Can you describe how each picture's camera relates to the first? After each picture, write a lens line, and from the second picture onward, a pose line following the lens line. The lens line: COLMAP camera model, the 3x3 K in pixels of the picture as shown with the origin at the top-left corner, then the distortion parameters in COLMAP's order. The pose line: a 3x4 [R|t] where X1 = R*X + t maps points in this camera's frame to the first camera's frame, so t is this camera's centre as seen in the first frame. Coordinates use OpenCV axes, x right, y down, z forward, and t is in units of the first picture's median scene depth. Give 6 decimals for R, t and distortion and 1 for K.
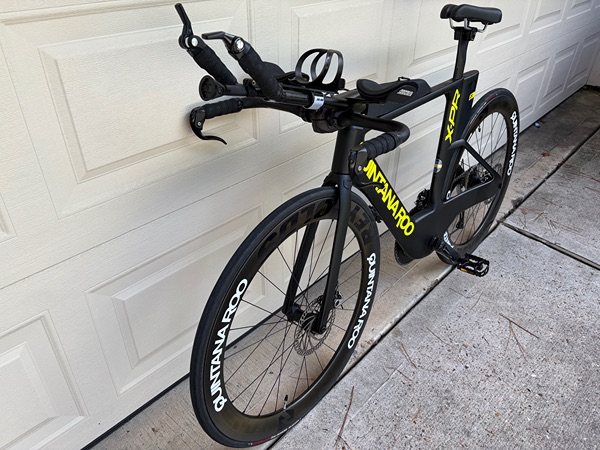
lens RADIAL K [[452.6, 0, 294.7], [0, 452.6, 232.5], [0, 0, 1]] dist [0.061040, -0.086153]
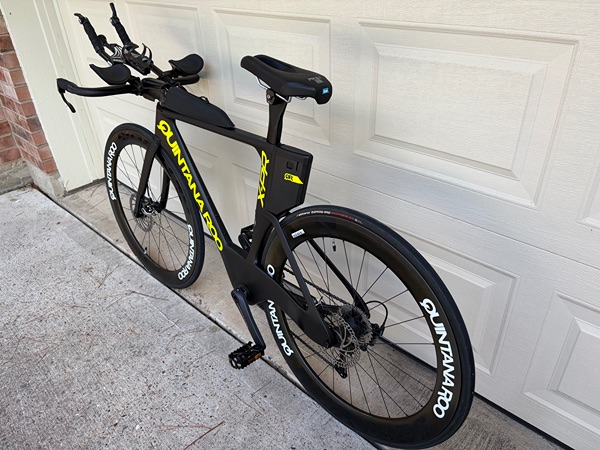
lens RADIAL K [[452.6, 0, 294.7], [0, 452.6, 232.5], [0, 0, 1]] dist [0.061040, -0.086153]
pose [[-0.023140, 0.531858, -0.846517, 1.189530], [-0.527949, 0.712544, 0.462116, -0.642812], [0.848961, 0.457611, 0.264305, 0.895117]]
